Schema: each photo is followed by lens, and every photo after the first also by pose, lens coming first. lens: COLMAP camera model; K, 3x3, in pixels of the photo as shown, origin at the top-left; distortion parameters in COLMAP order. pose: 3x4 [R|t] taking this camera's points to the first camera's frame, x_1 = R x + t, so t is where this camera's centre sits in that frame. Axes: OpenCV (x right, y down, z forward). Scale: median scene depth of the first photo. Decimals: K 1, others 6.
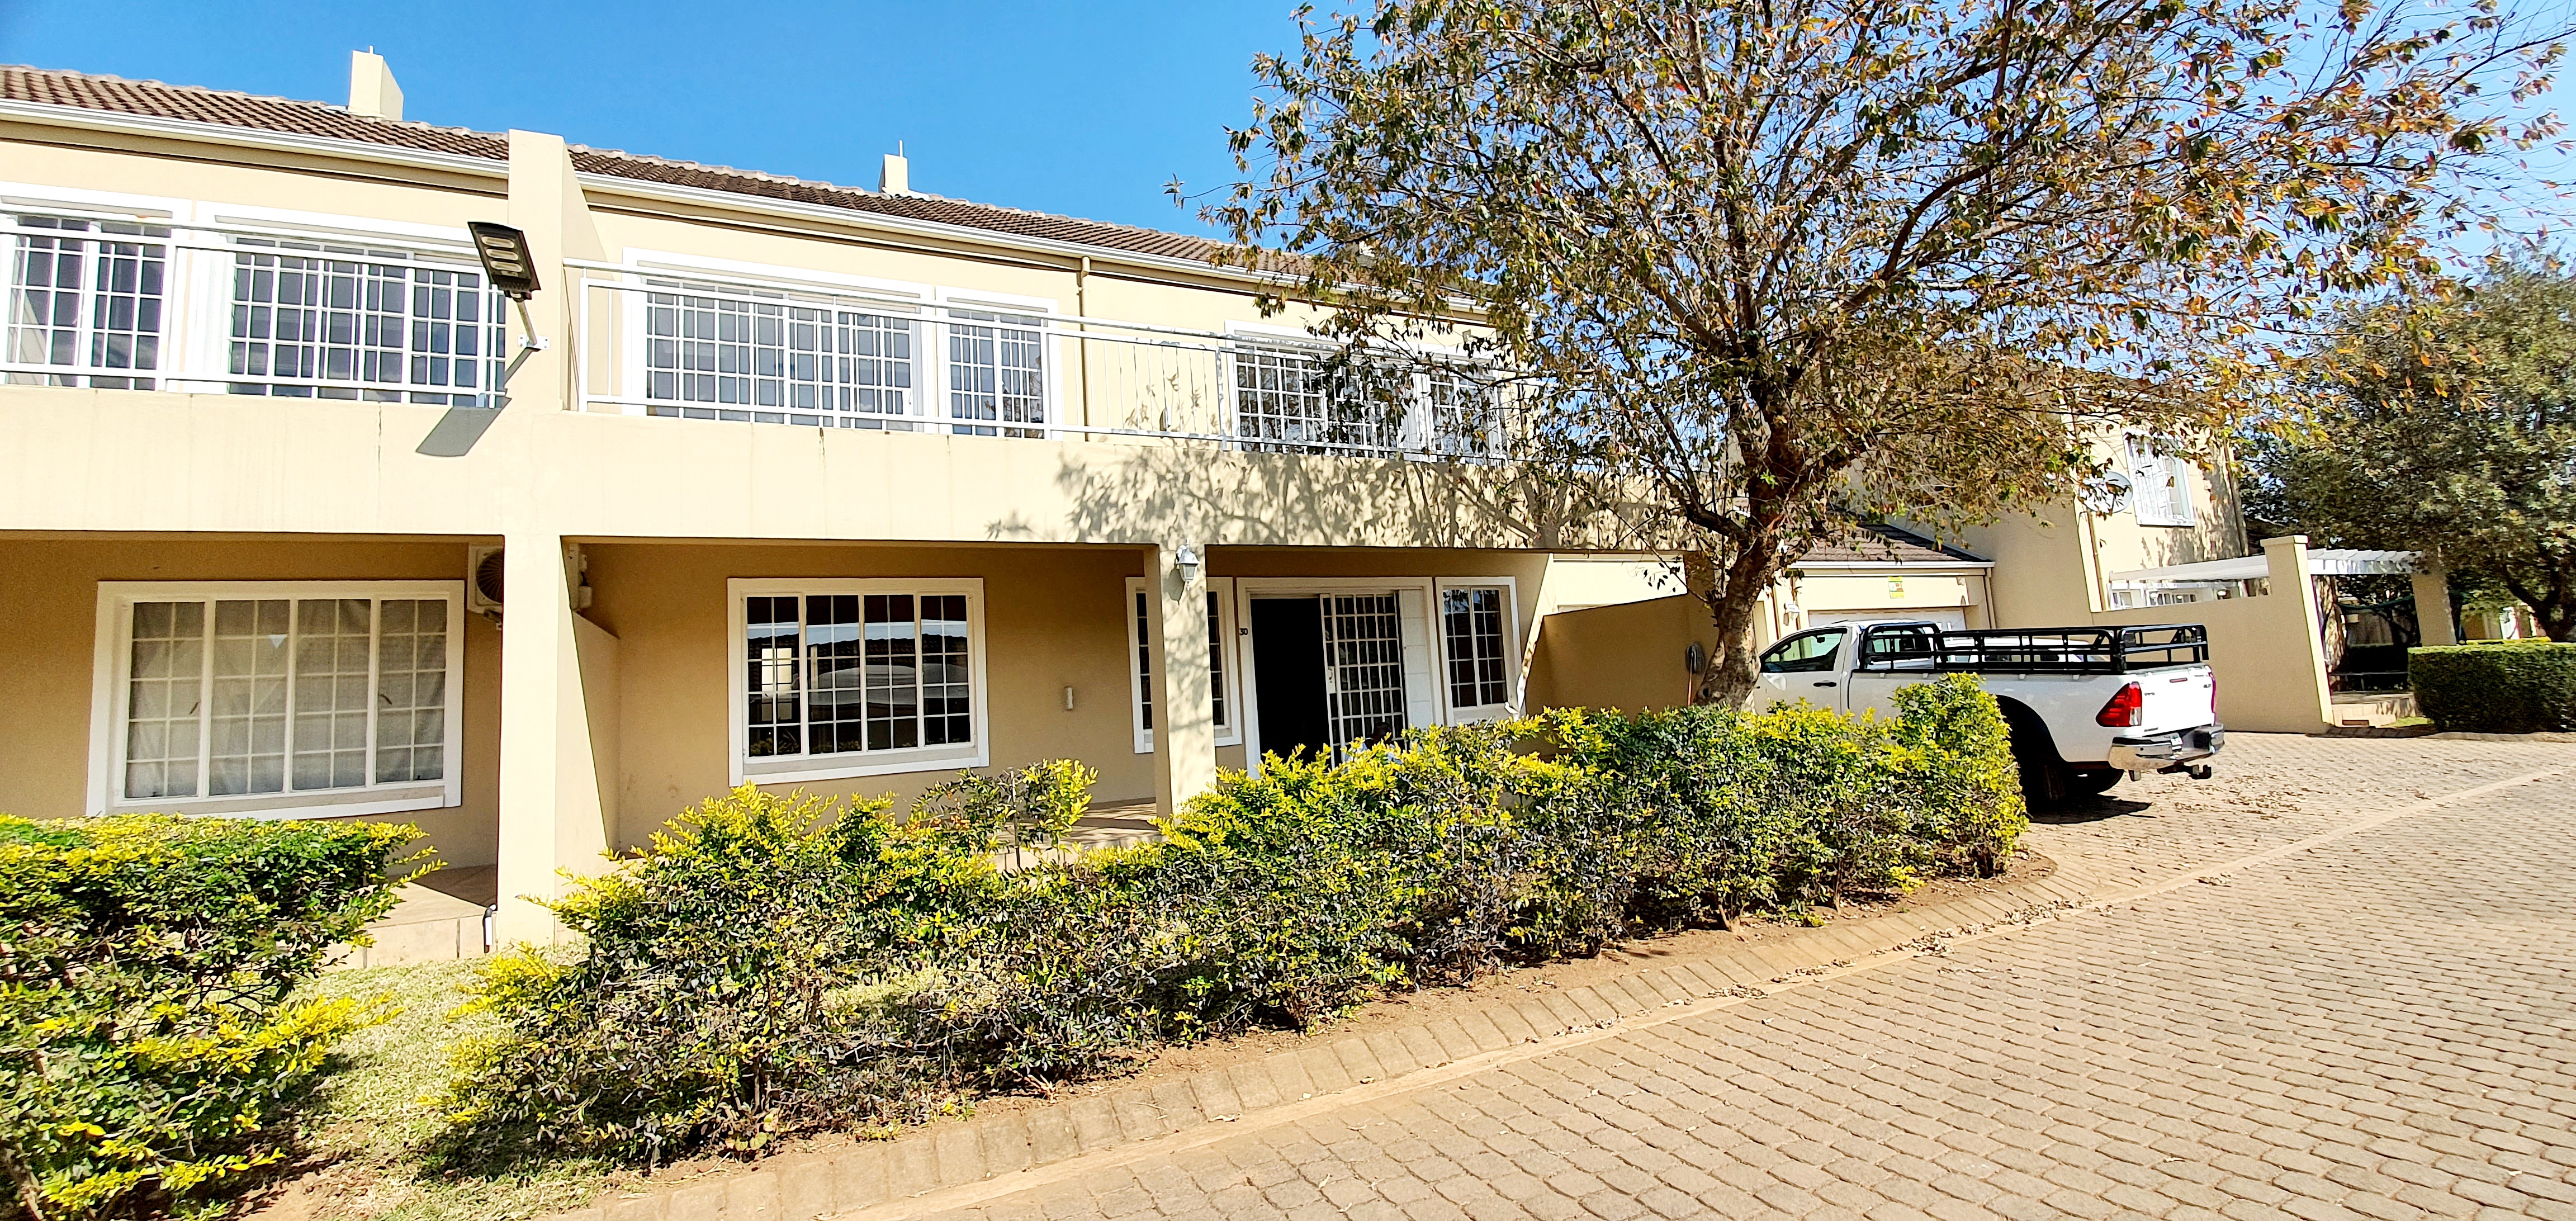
lens RADIAL K [[1016.8, 0, 1295.9], [0, 1016.8, 585.5], [0, 0, 1]] dist [-0.002022, -0.000202]
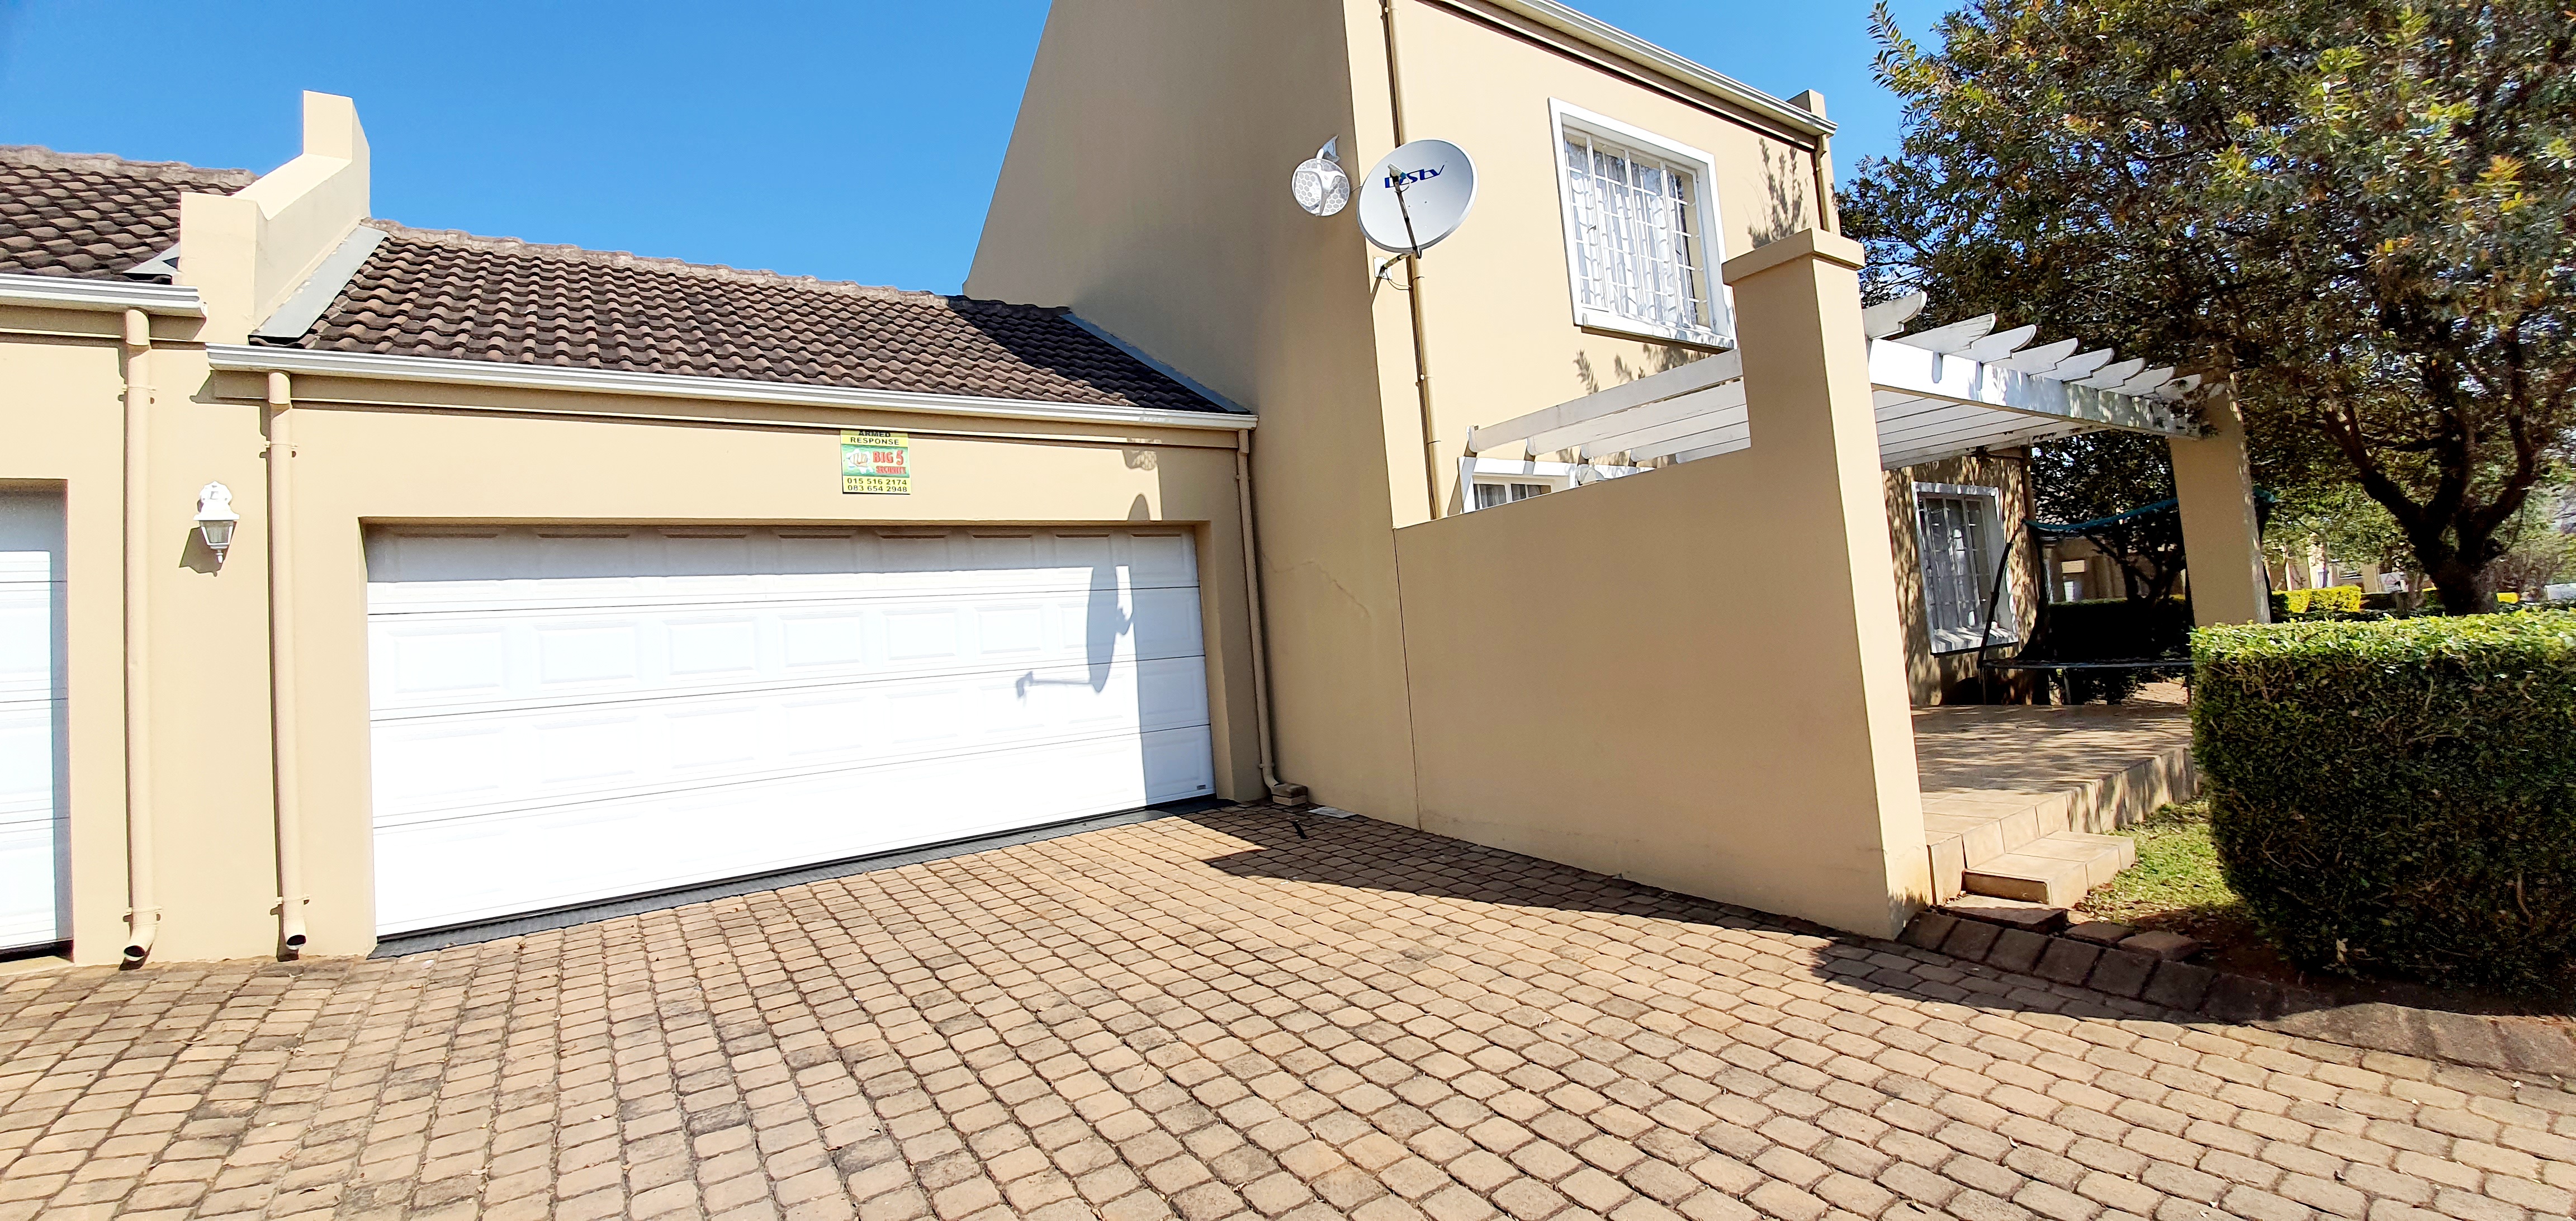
lens RADIAL K [[1016.8, 0, 1295.9], [0, 1016.8, 585.5], [0, 0, 1]] dist [-0.002022, -0.000202]
pose [[0.990542, -0.017888, 0.136042, 0.697075], [0.015474, 0.999704, 0.018781, 0.038851], [-0.136338, -0.016498, 0.990525, 0.641824]]
